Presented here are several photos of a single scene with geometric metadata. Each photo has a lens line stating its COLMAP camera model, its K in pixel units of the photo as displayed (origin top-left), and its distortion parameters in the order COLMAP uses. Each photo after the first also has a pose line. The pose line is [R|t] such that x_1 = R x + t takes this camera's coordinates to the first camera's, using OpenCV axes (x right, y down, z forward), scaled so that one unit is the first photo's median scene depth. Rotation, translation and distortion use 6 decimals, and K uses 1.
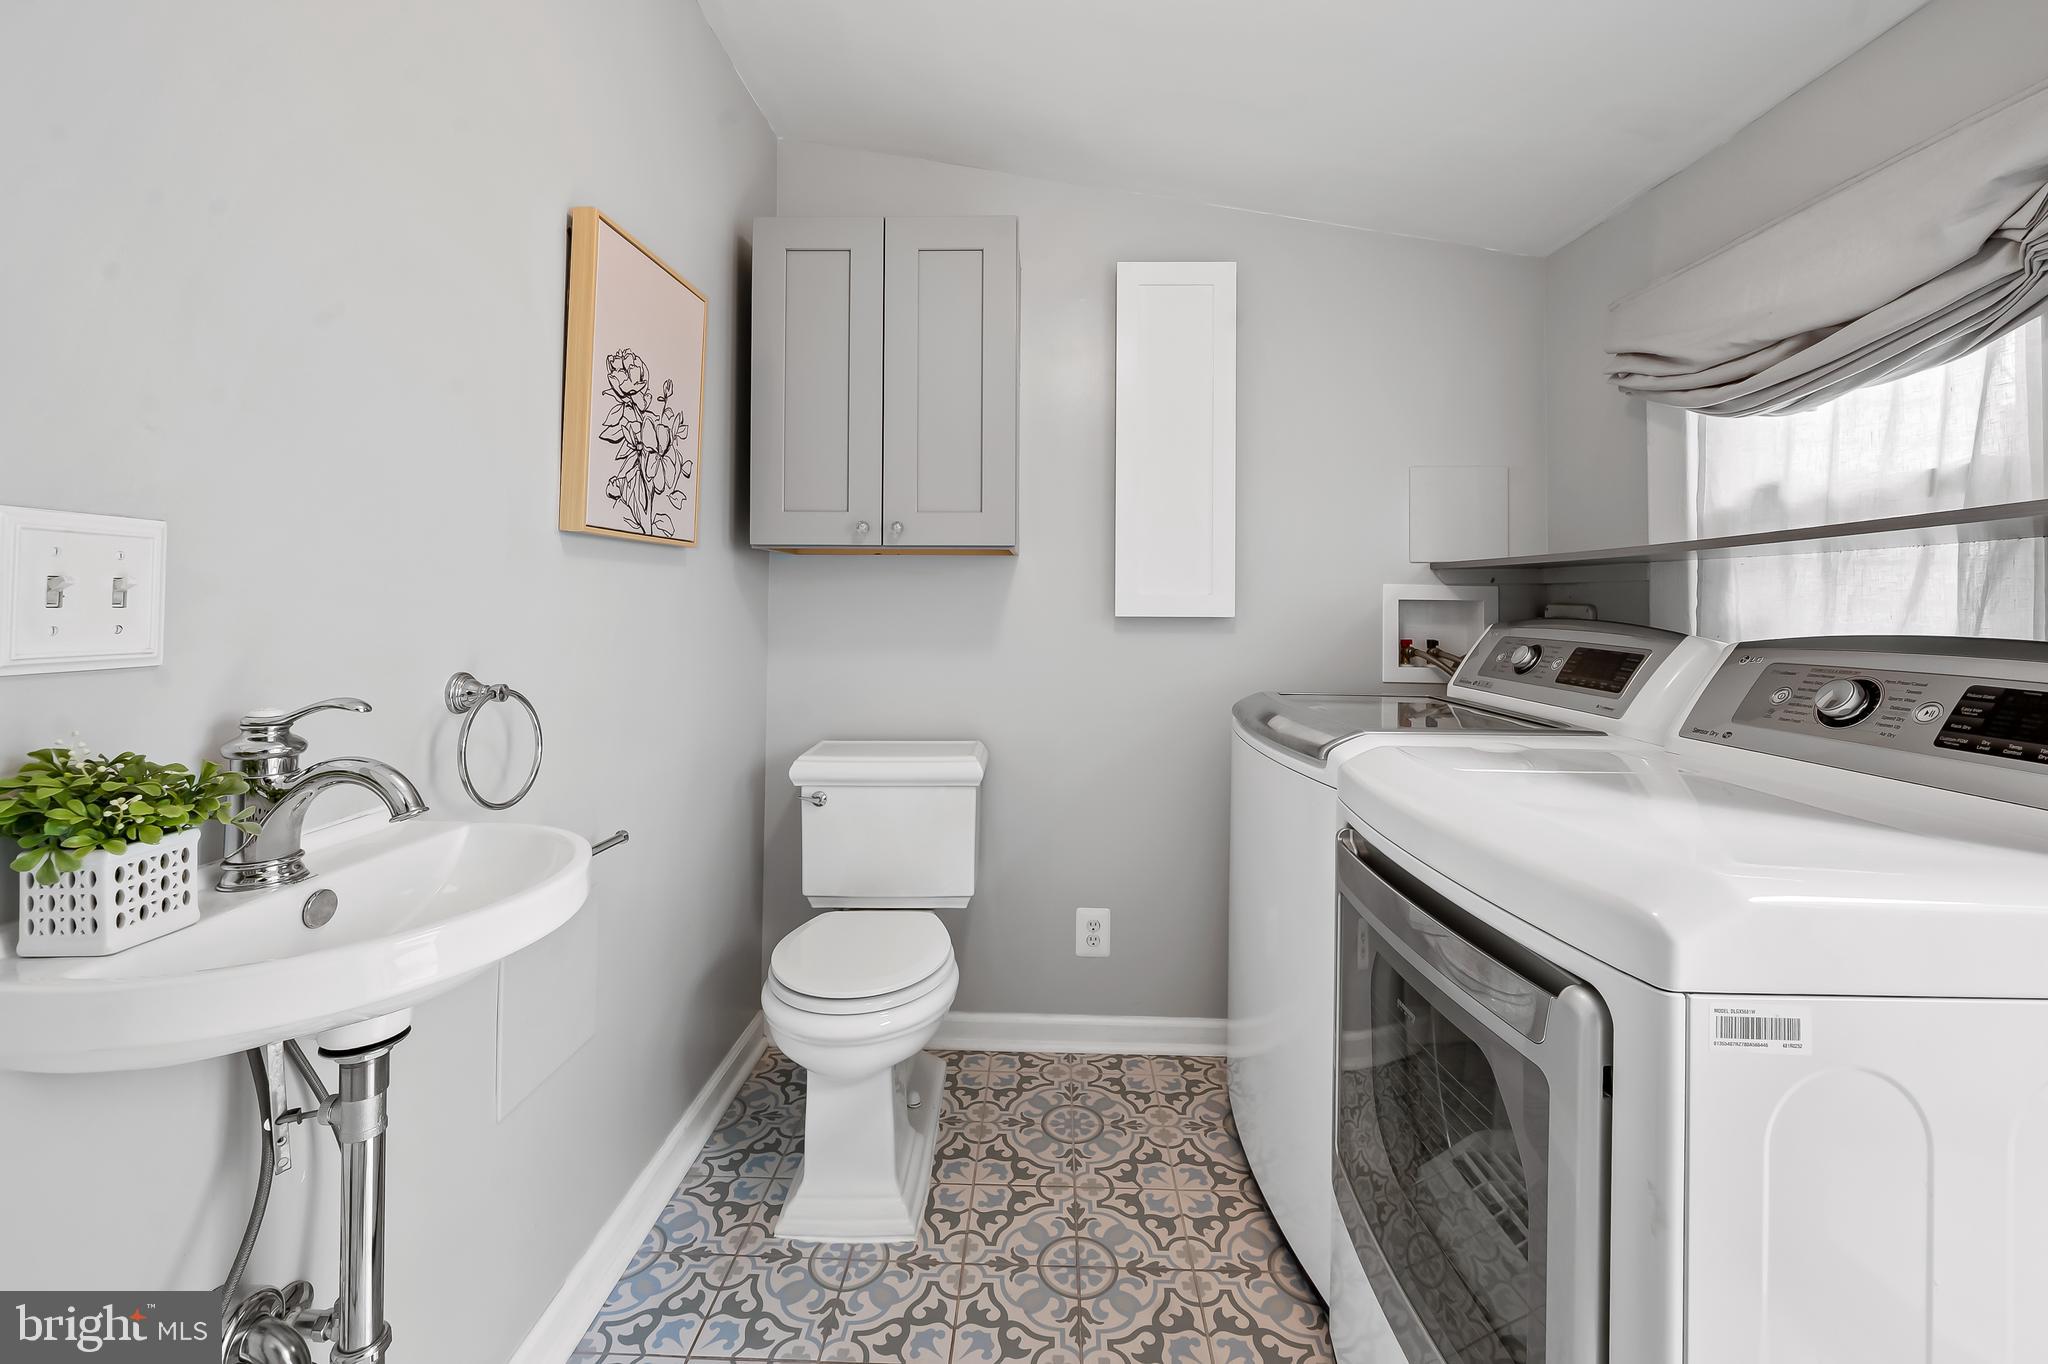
lens RADIAL K [[844.1, 0, 1034.3], [0, 844.1, 590.0], [0, 0, 1]] dist [-0.000429, -0.000541]
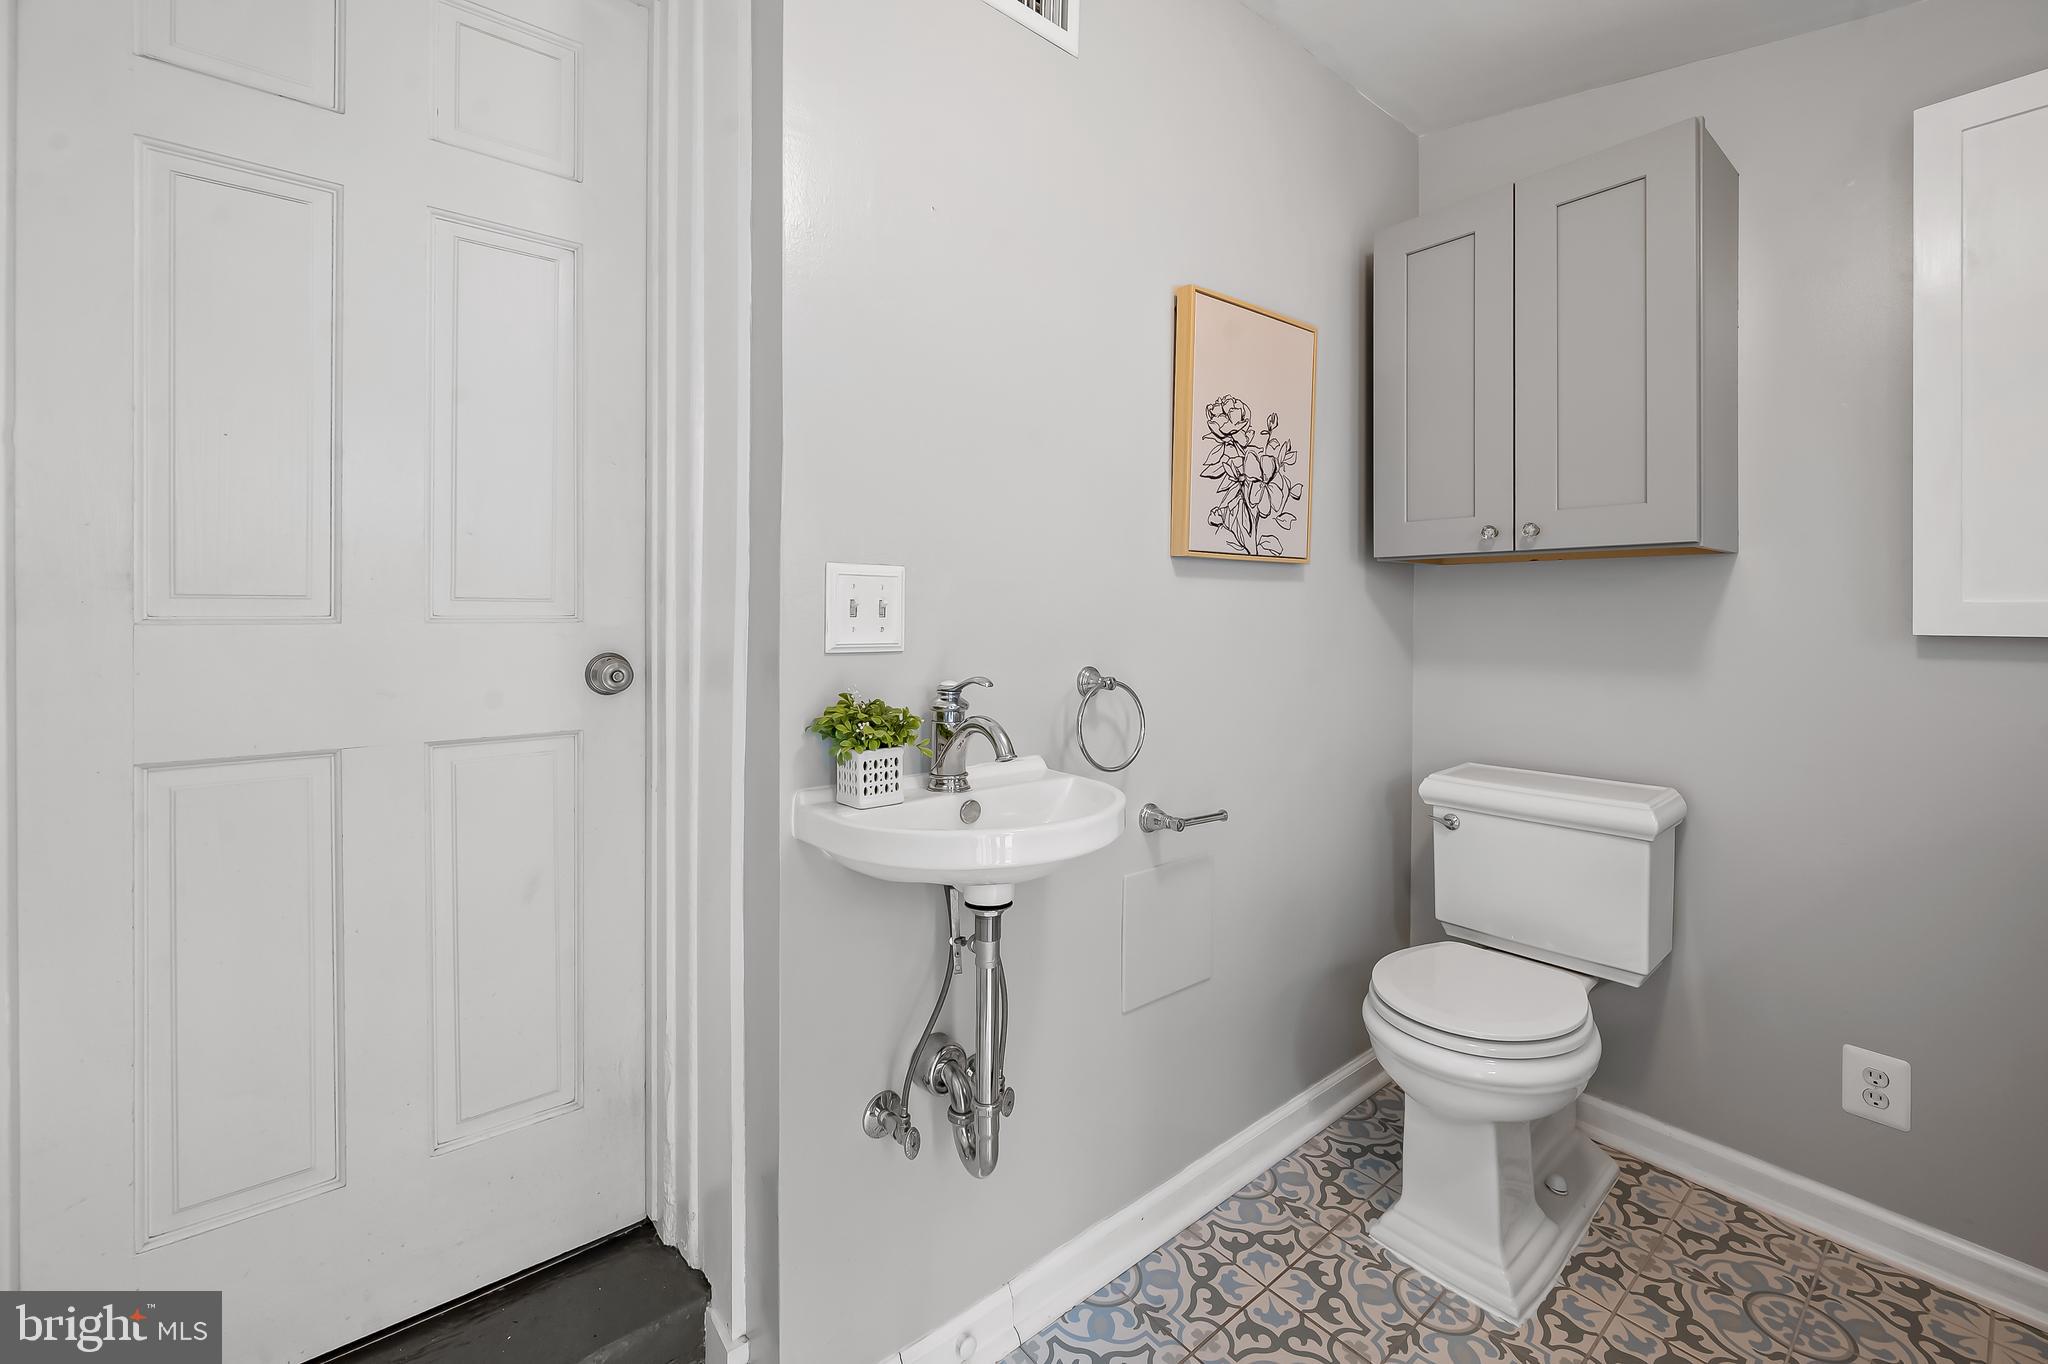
lens RADIAL K [[843.3, 0, 1040.6], [0, 843.3, 614.8], [0, 0, 1]] dist [0.000913, 0.000182]
pose [[0.663343, -0.001872, -0.748313, 0.192245], [0.011386, 0.999906, 0.007592, 0.002786], [0.748229, -0.013557, 0.663302, 0.035767]]
